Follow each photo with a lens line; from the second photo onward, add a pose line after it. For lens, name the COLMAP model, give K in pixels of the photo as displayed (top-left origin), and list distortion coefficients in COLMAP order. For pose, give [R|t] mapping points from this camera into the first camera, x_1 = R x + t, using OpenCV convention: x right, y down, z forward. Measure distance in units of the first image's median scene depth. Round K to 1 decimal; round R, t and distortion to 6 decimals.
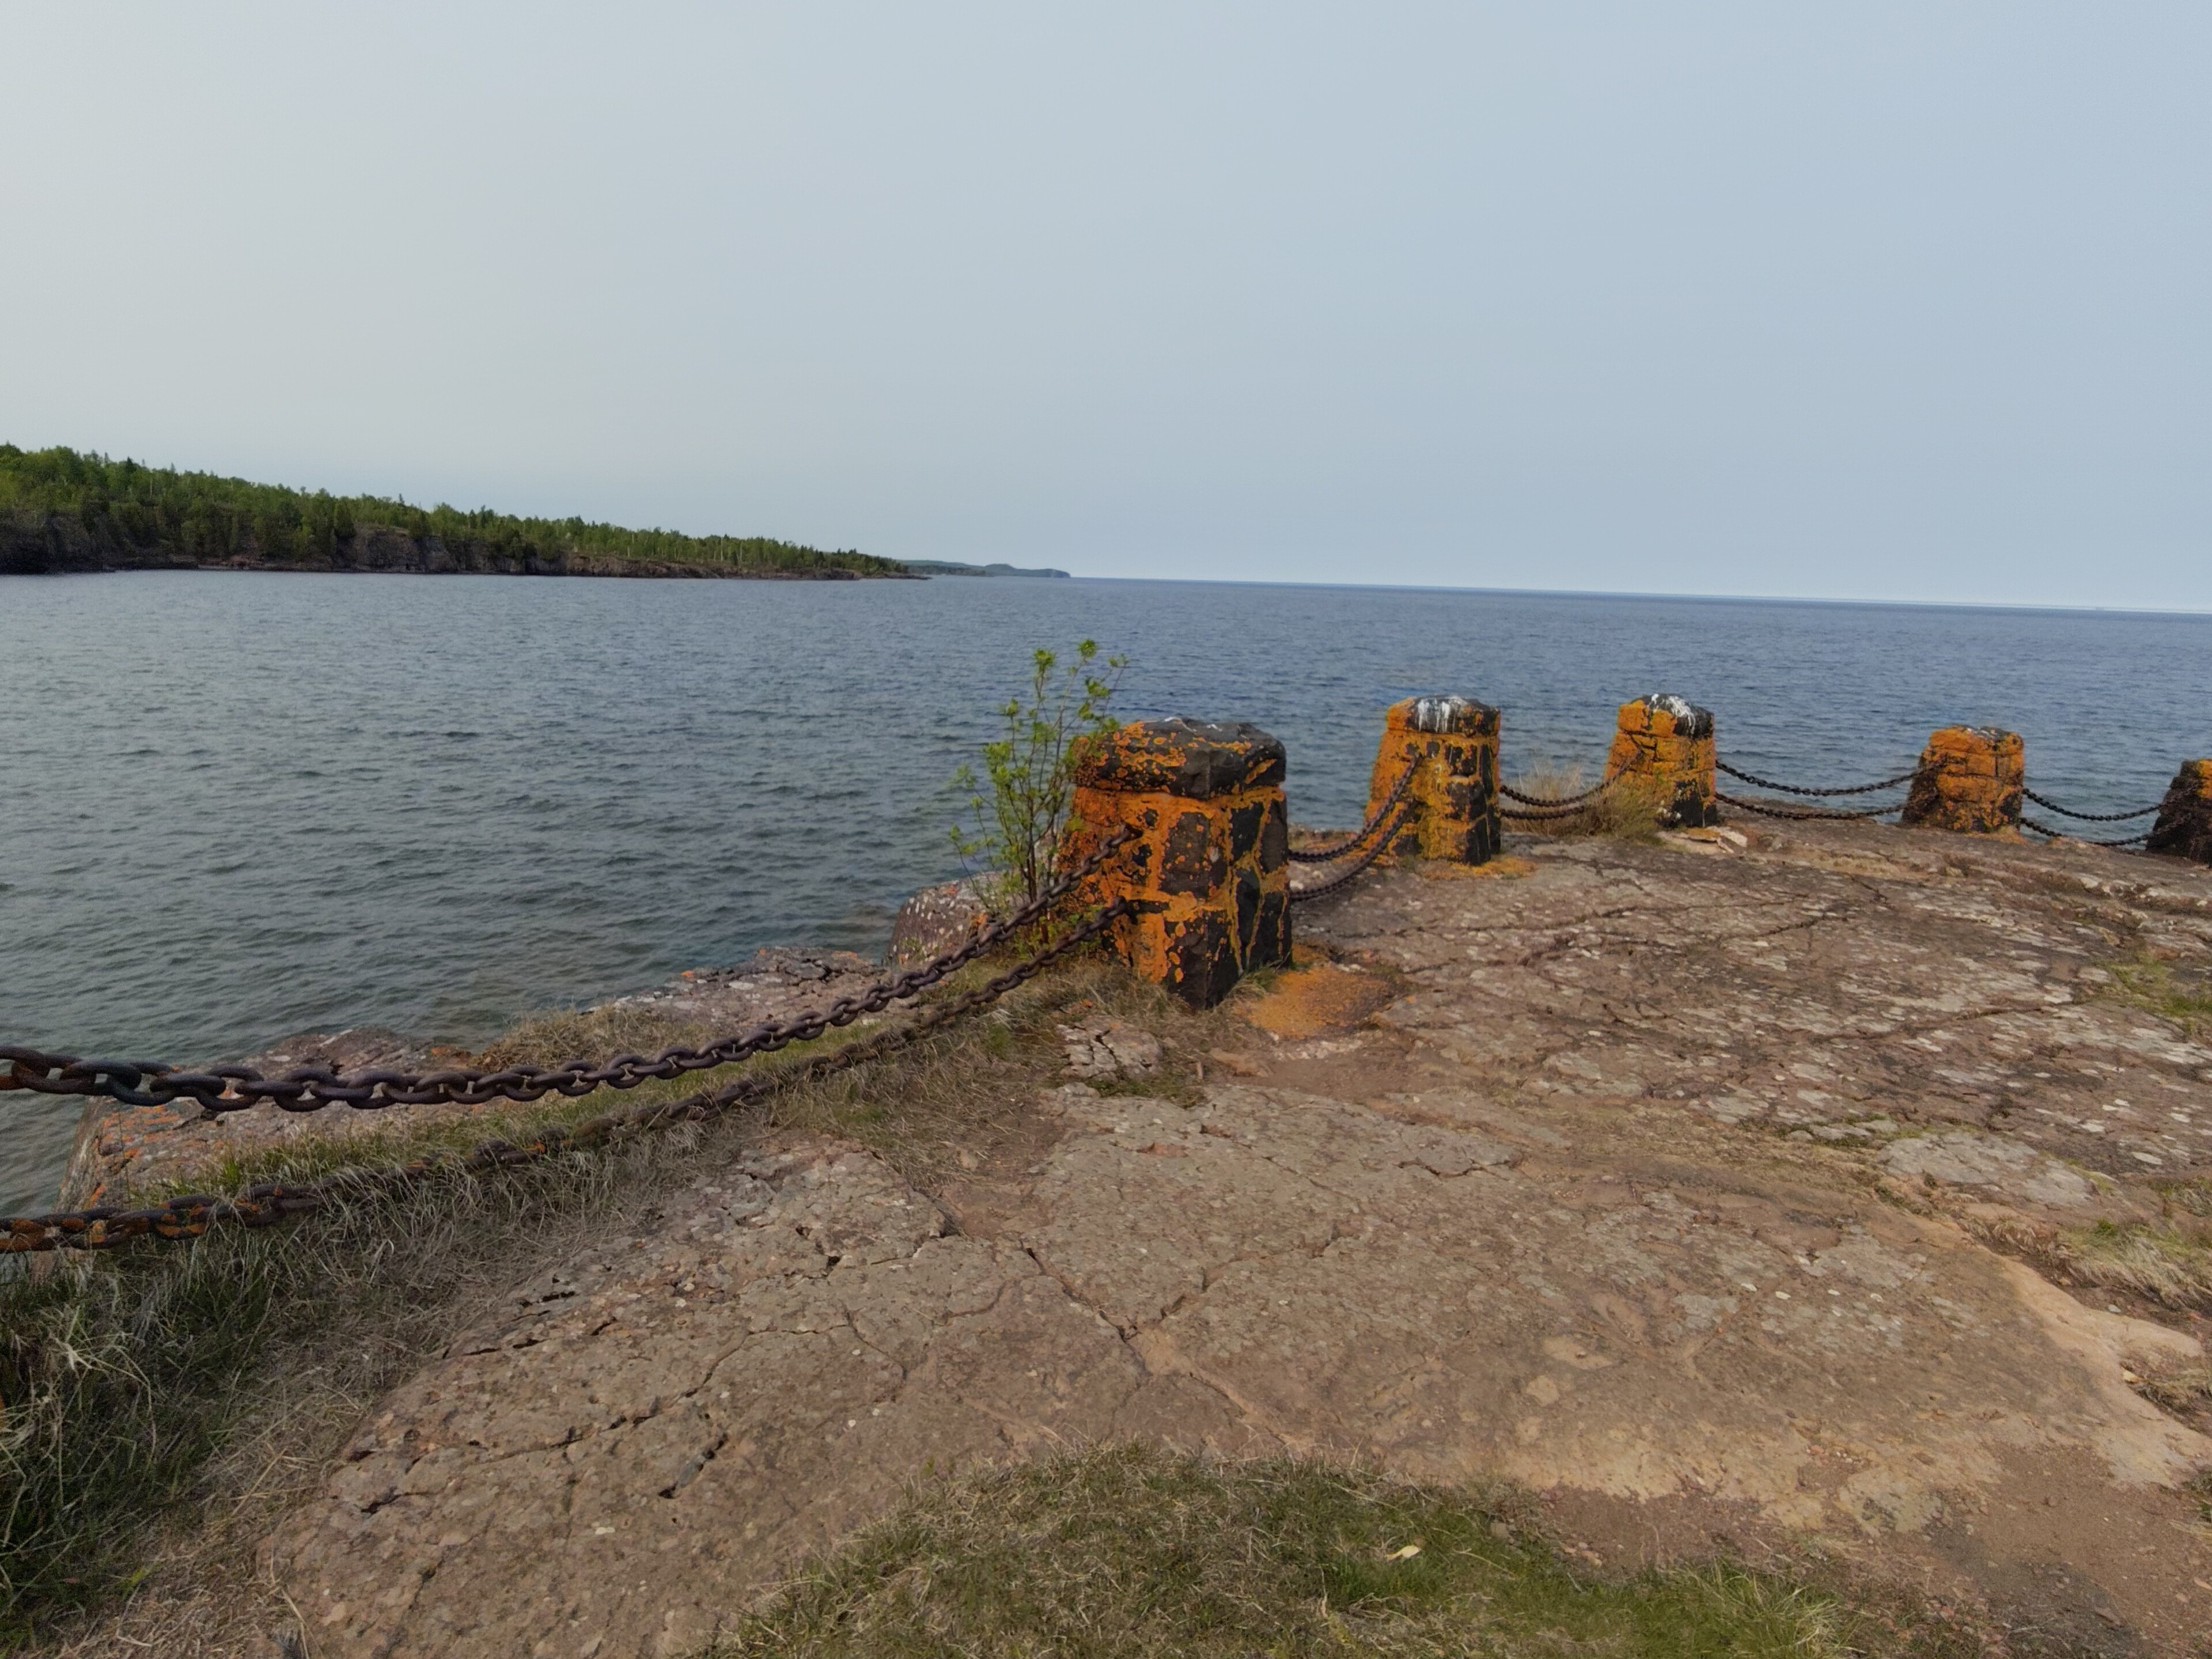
lens RADIAL K [[1135.6, 0, 1106.0], [0, 1135.6, 829.5], [0, 0, 1]] dist [-0.005009, -0.001992]
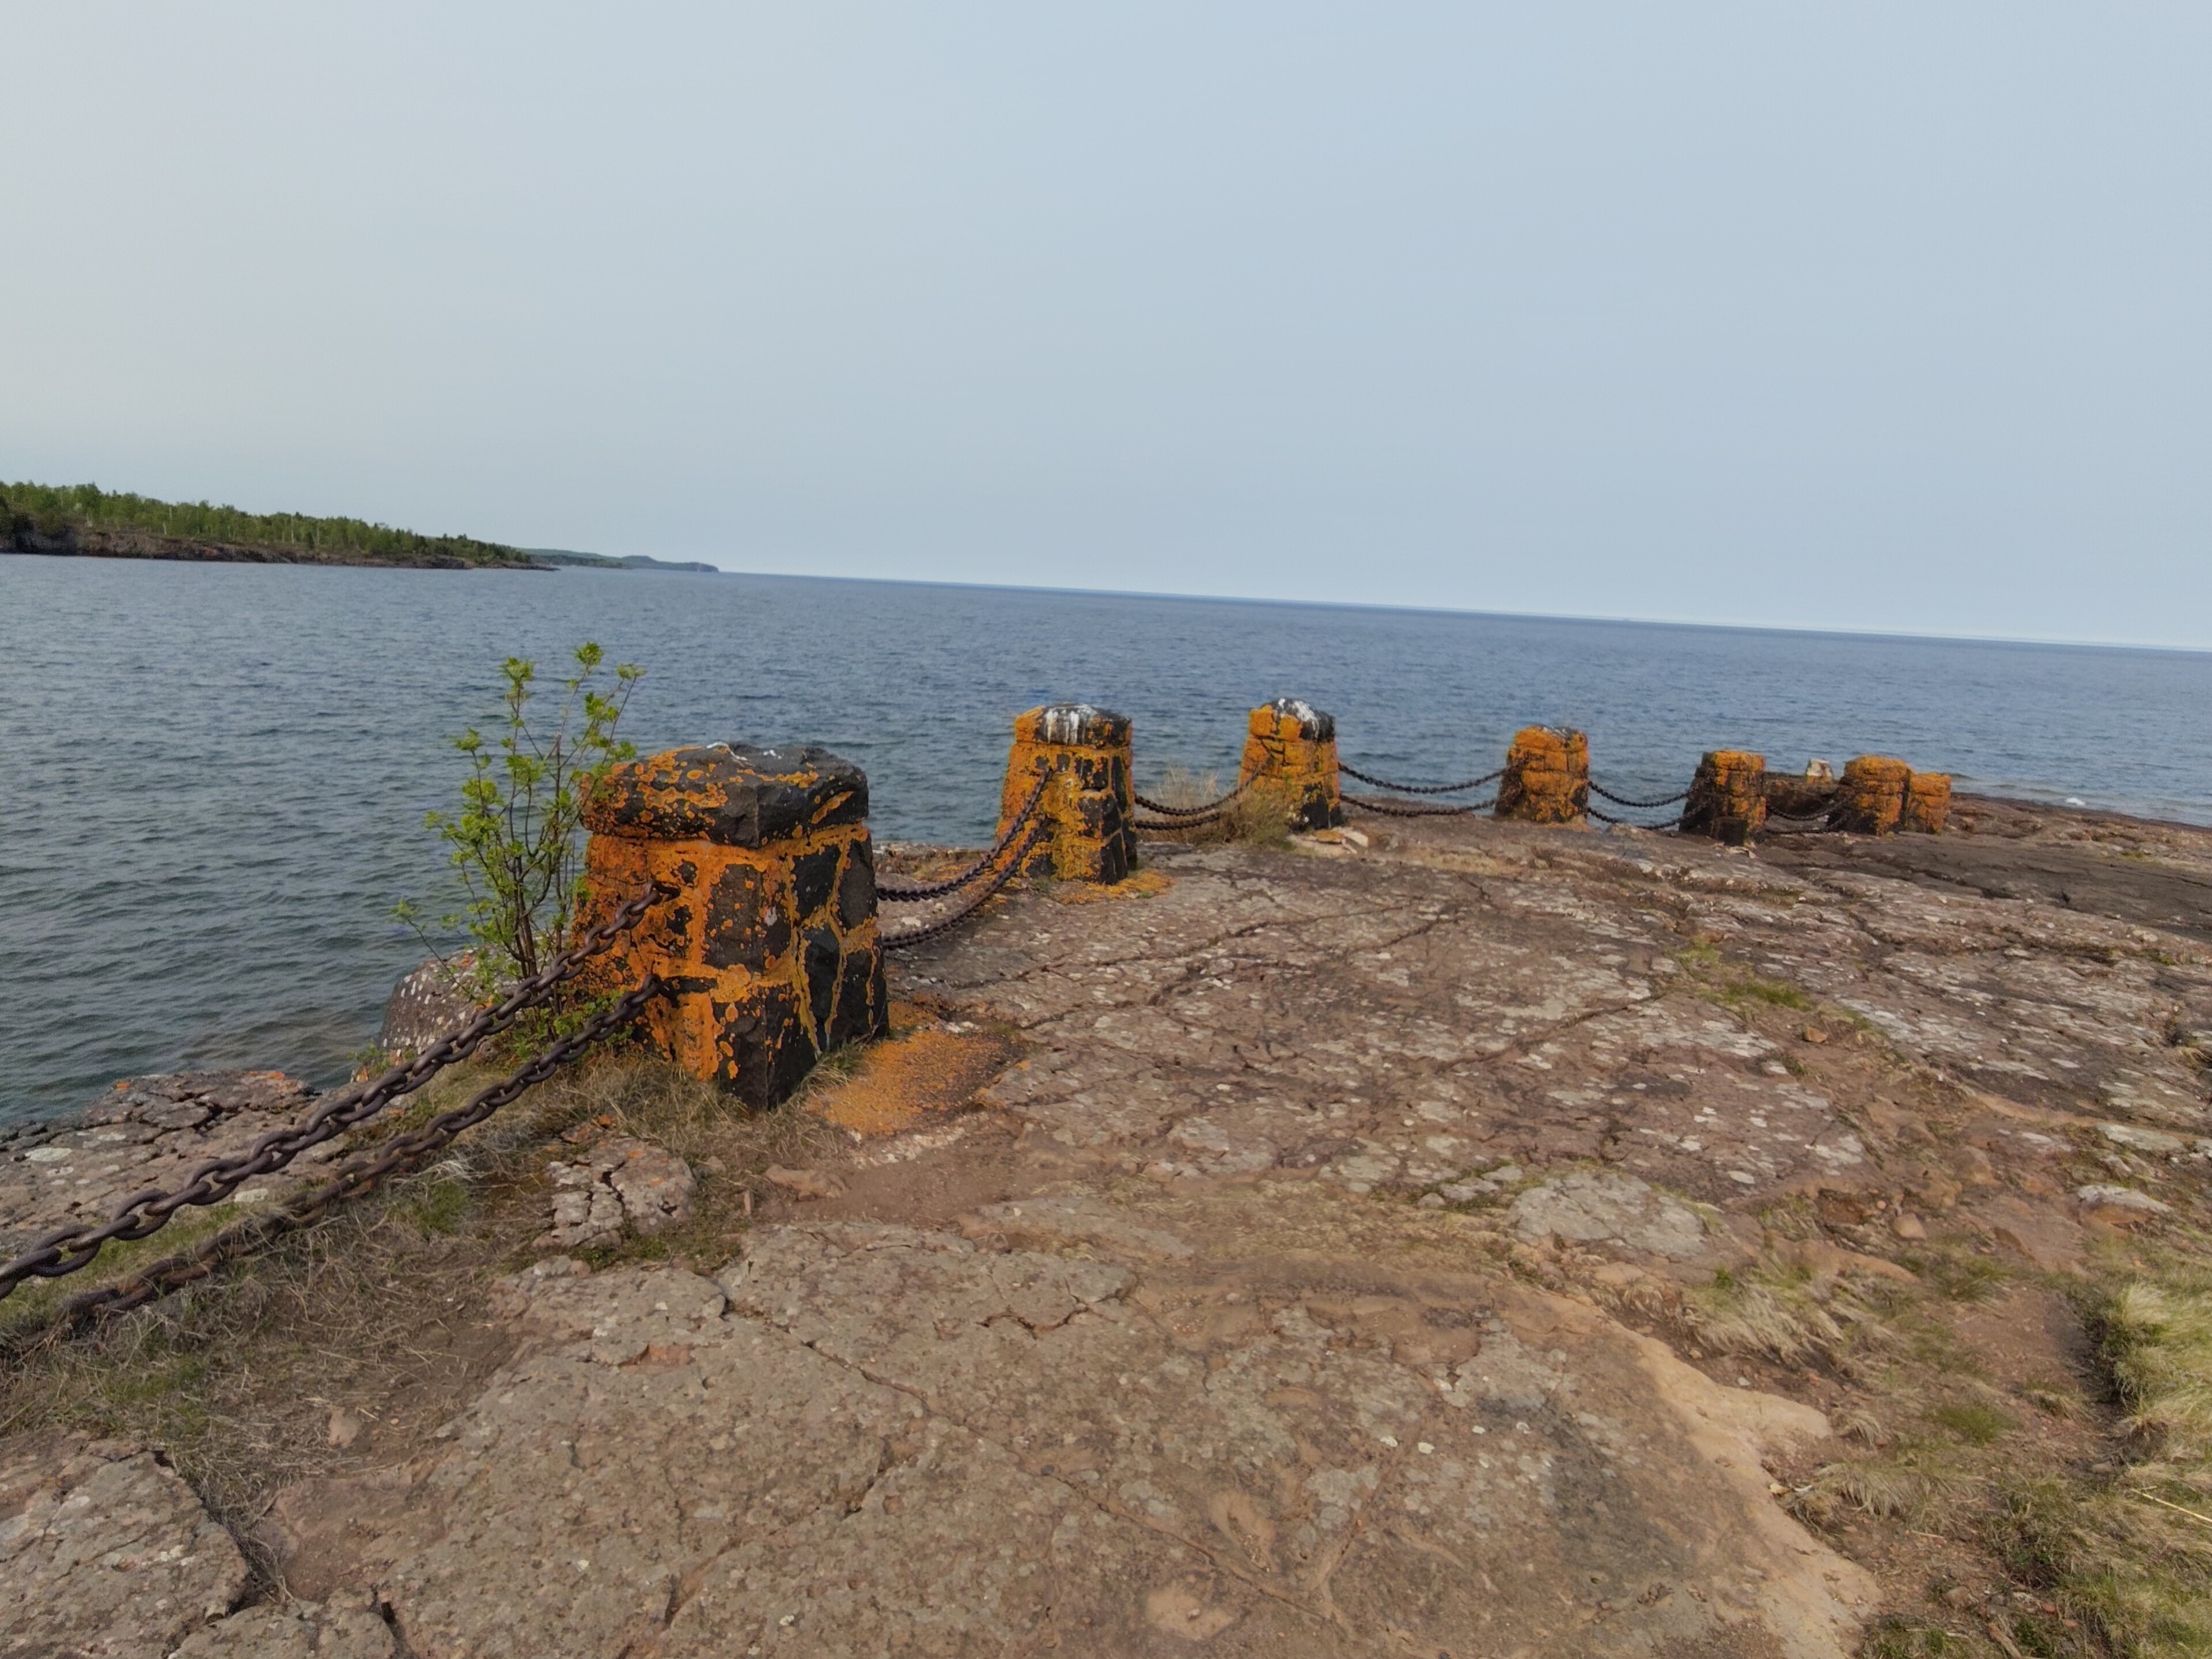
lens RADIAL K [[1135.6, 0, 1106.0], [0, 1135.6, 829.5], [0, 0, 1]] dist [-0.005009, -0.001992]
pose [[0.958094, -0.038034, 0.283919, 0.095657], [0.038097, 0.999260, 0.005301, -0.033443], [-0.283911, 0.005737, 0.958834, 0.165605]]
